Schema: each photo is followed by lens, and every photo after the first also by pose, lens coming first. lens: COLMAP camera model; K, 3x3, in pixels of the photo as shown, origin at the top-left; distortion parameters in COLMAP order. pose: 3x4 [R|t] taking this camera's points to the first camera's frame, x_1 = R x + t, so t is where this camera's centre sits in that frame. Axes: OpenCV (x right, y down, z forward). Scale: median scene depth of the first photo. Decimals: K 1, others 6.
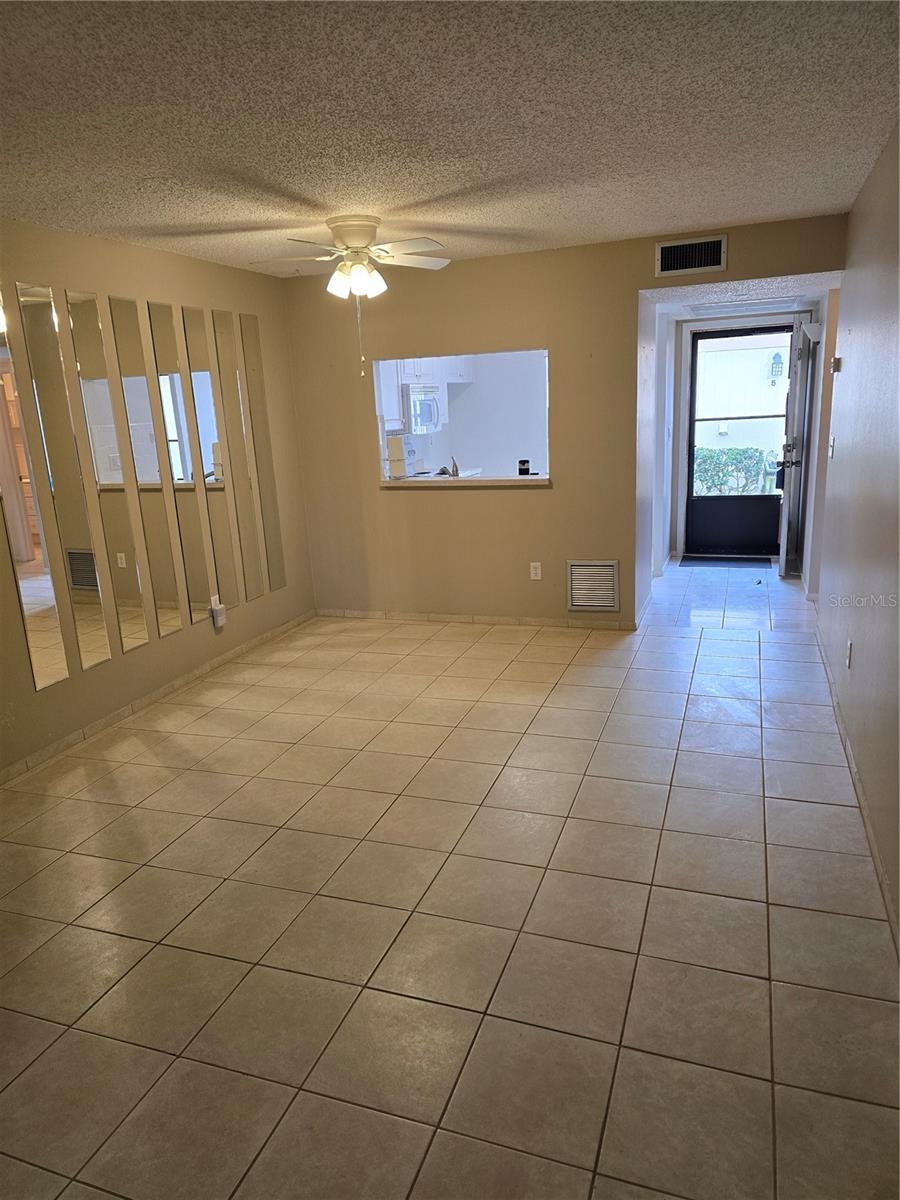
lens RADIAL K [[793.9, 0, 452.0], [0, 793.9, 616.2], [0, 0, 1]] dist [0.081966, -0.091819]
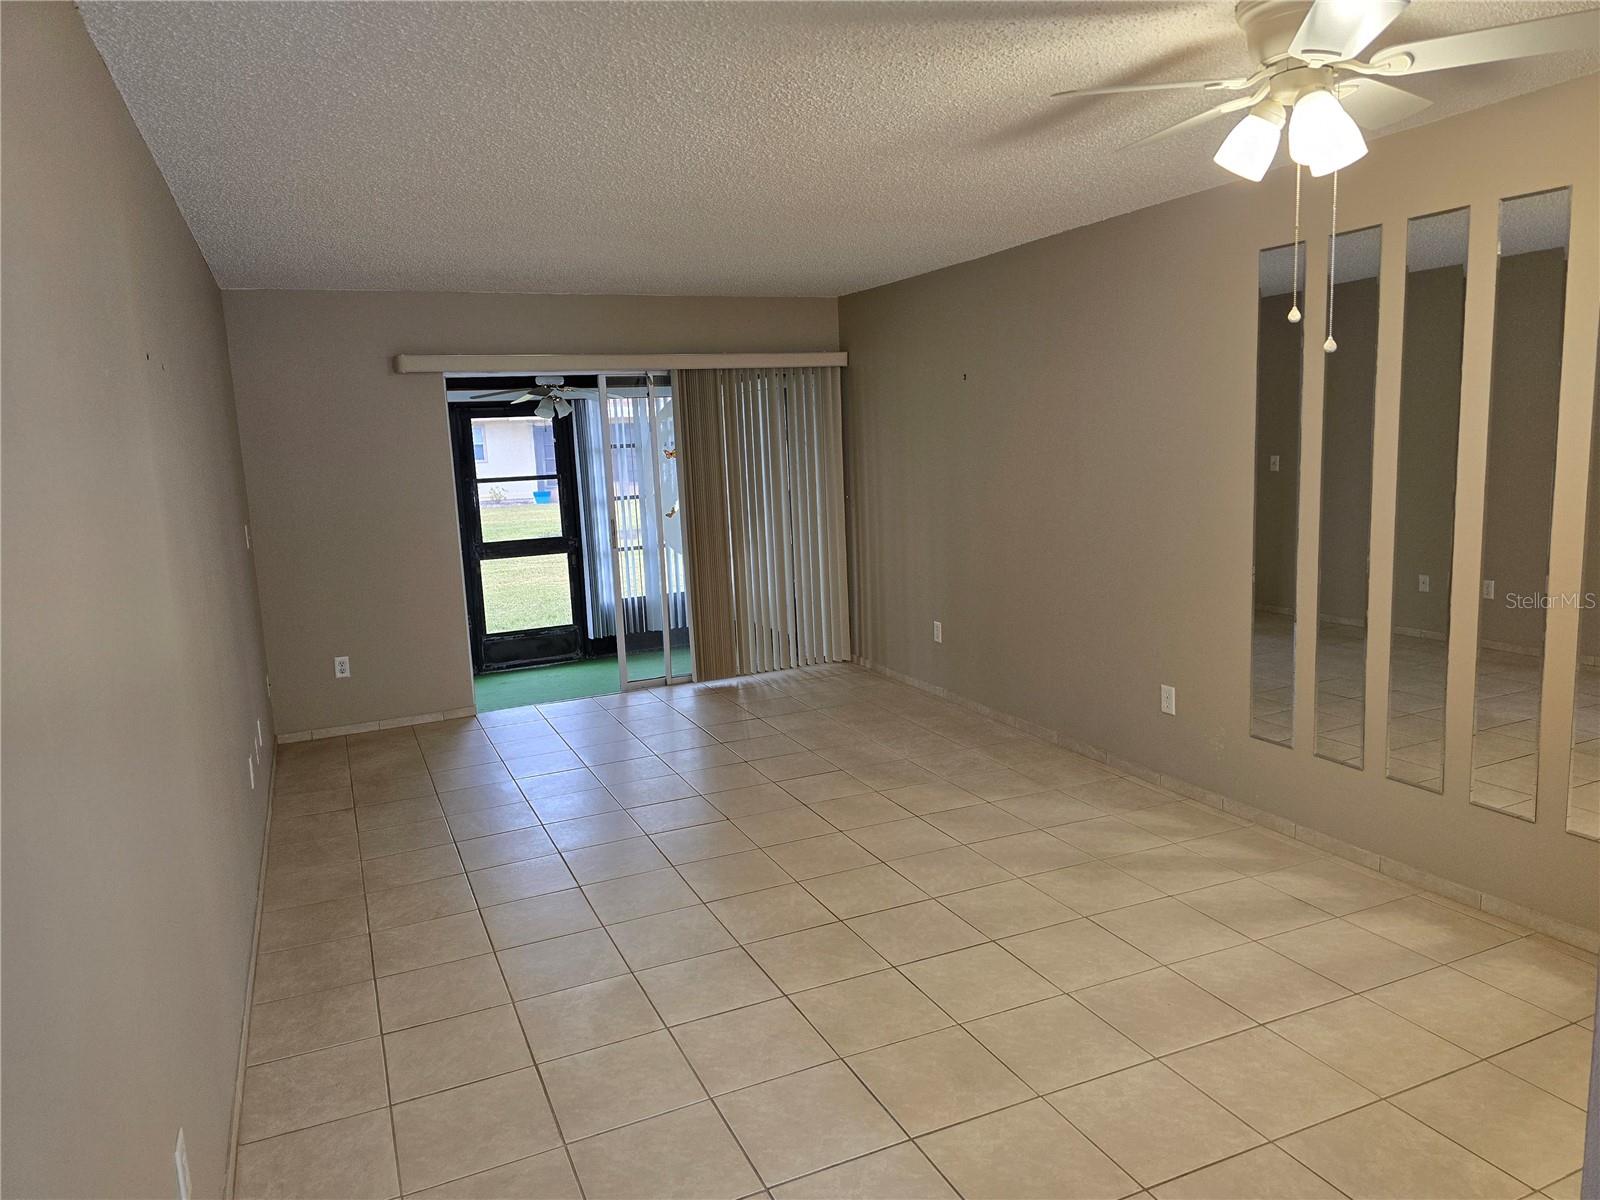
lens RADIAL K [[1076.9, 0, 777.7], [0, 1076.9, 605.1], [0, 0, 1]] dist [0.062023, -0.062758]
pose [[-0.725503, 0.189796, -0.661531, 0.465682], [-0.104151, 0.919872, 0.378138, -0.340977], [0.680293, 0.343240, -0.647602, 1.144361]]
